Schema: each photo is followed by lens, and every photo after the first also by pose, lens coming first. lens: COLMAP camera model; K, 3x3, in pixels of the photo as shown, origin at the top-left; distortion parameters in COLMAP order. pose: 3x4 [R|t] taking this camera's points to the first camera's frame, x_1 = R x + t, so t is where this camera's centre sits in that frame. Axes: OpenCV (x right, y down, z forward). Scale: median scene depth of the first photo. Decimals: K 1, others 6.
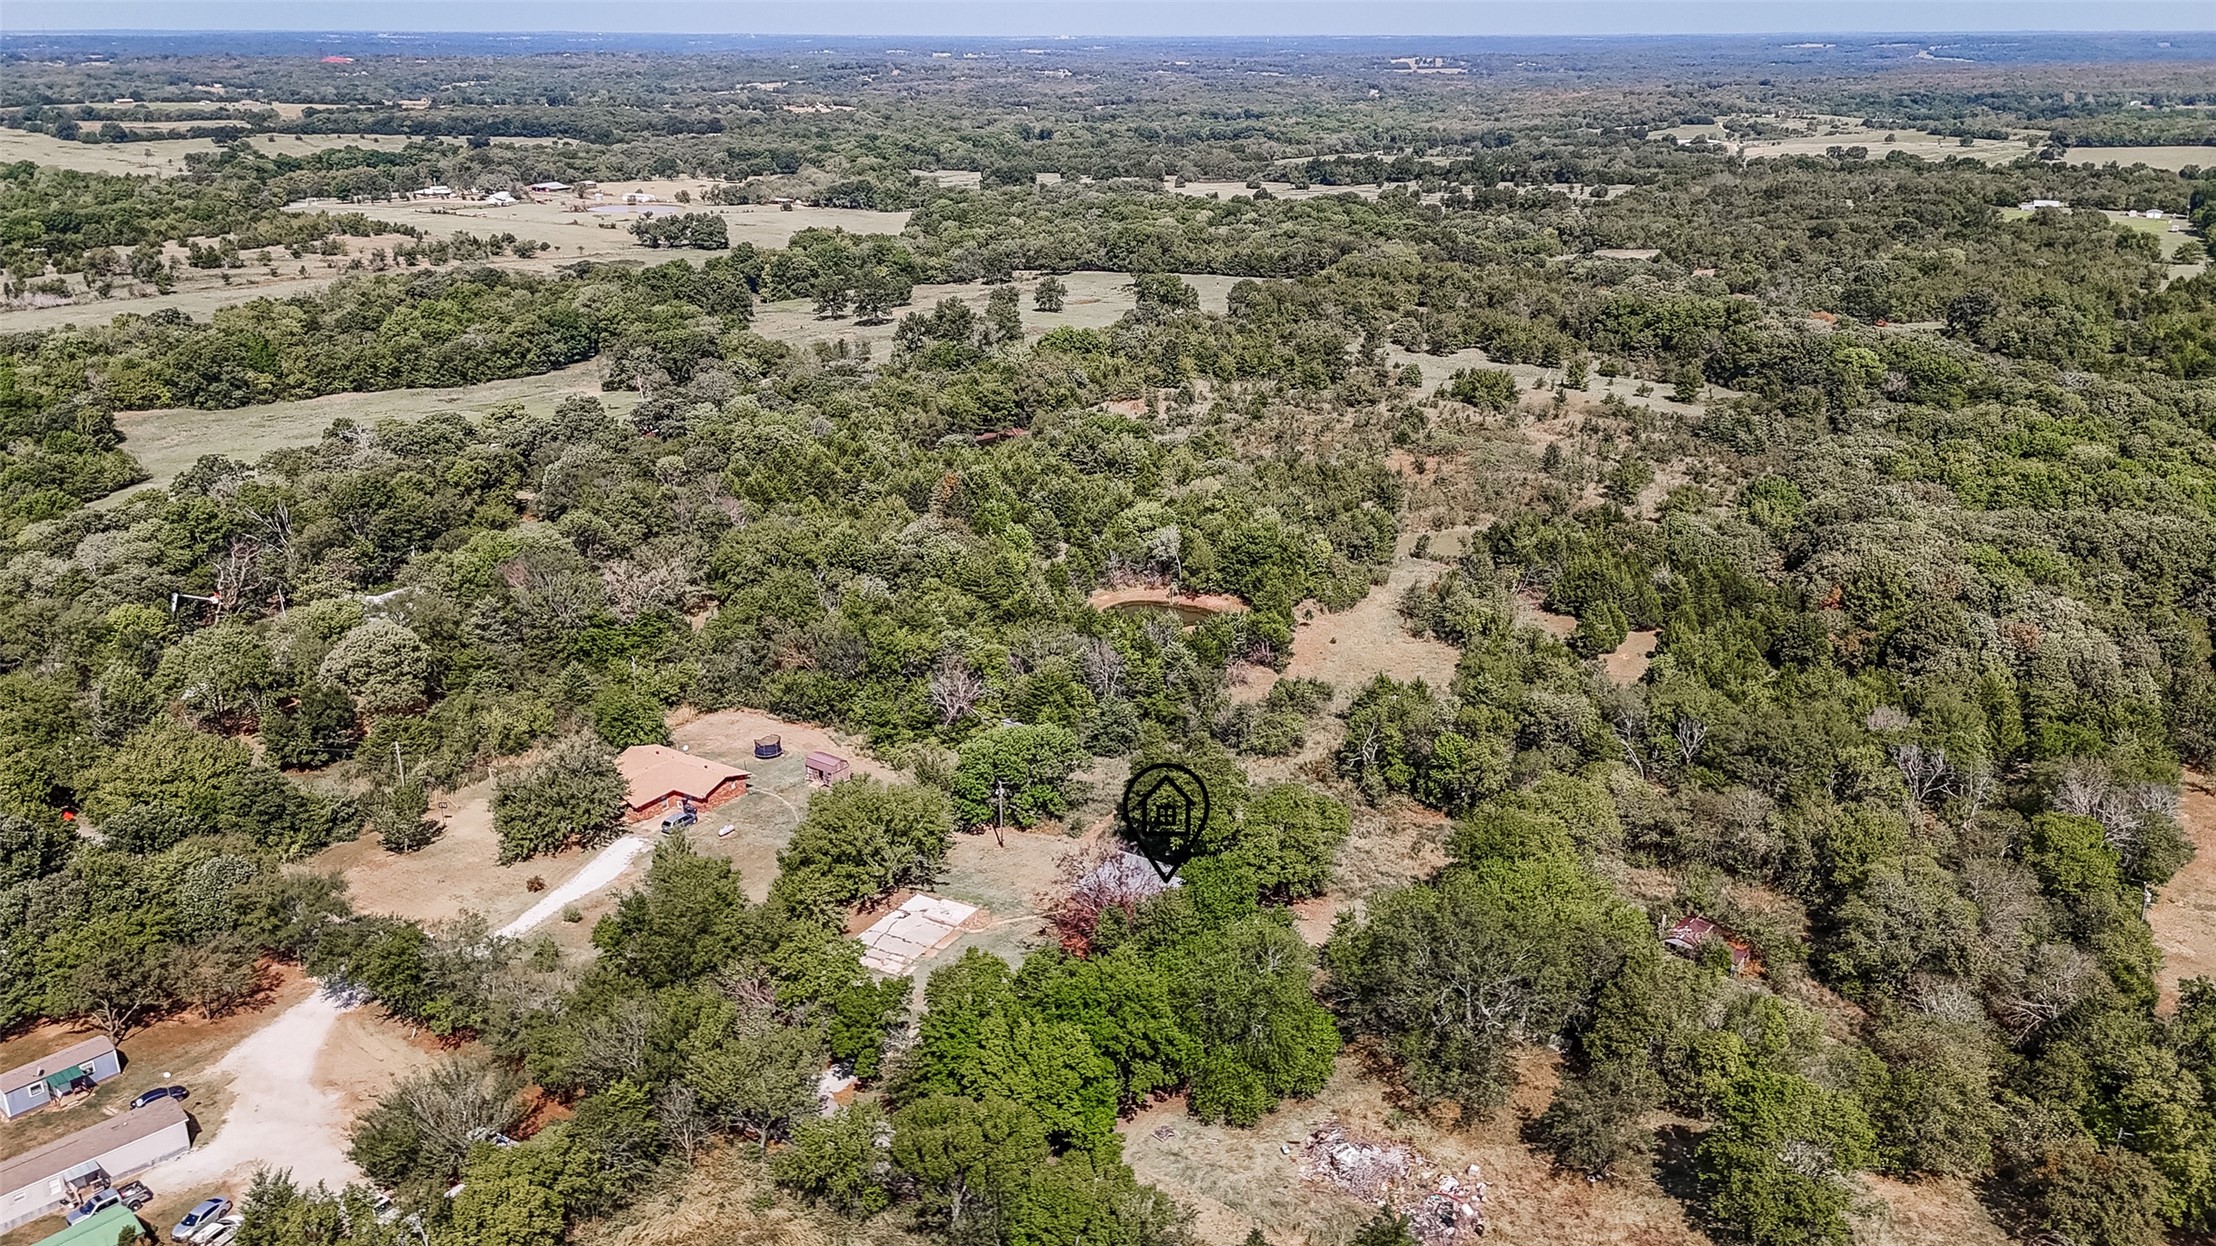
lens RADIAL K [[1682.3, 0, 1108.0], [0, 1682.3, 623.0], [0, 0, 1]] dist [0.050231, -0.047472]
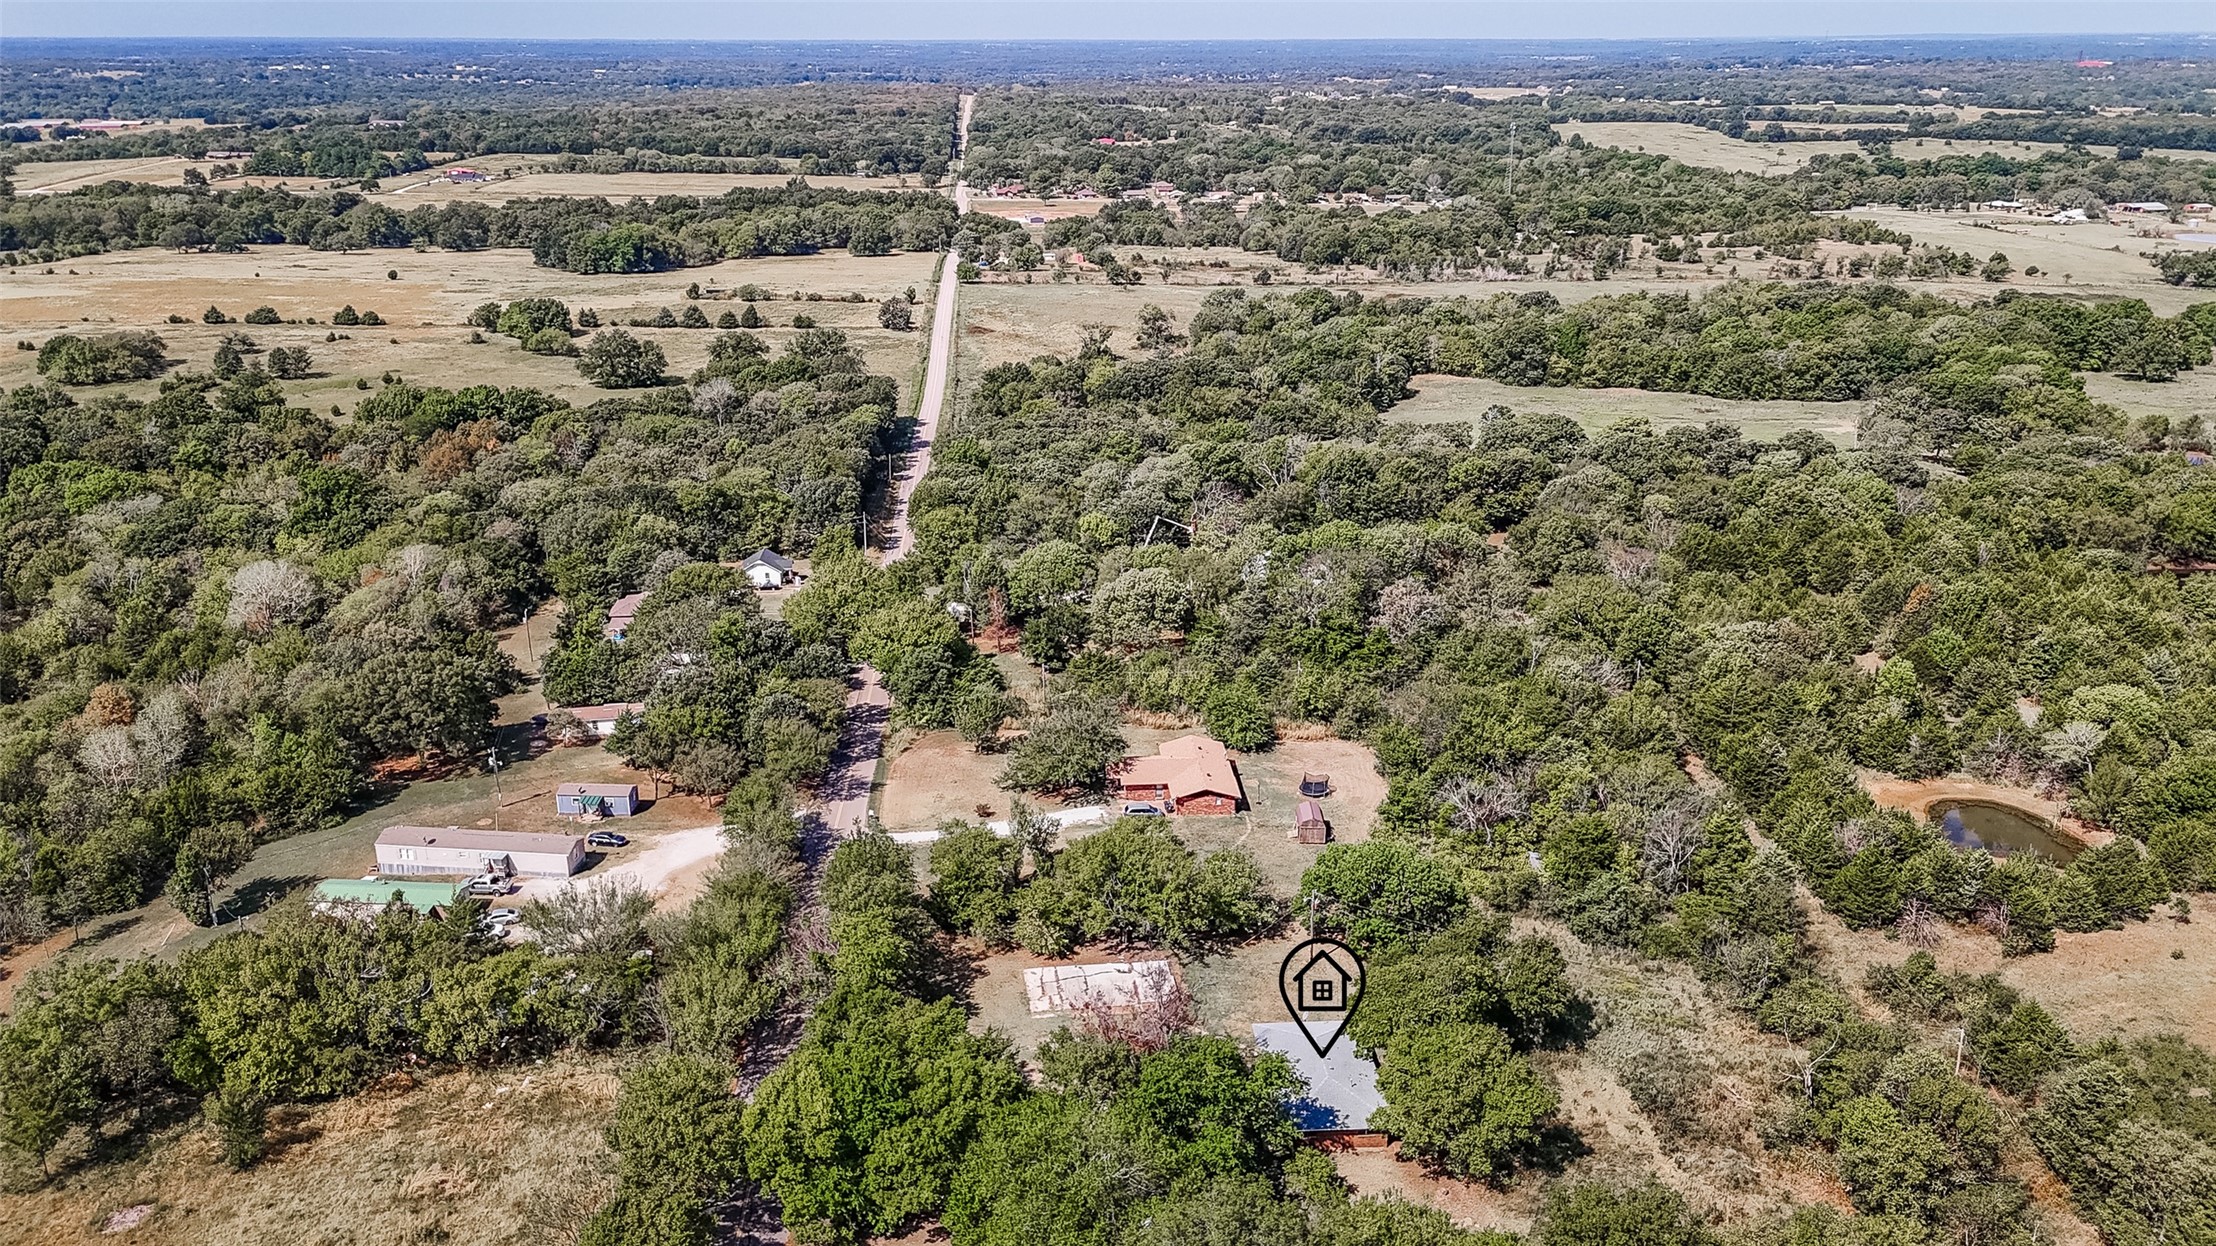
lens RADIAL K [[1682.3, 0, 1108.0], [0, 1682.3, 623.0], [0, 0, 1]] dist [0.050231, -0.047472]
pose [[0.576825, 0.261432, -0.773904, 0.188147], [-0.262959, 0.956400, 0.127086, -0.044066], [0.773386, 0.130199, 0.620421, 0.129832]]
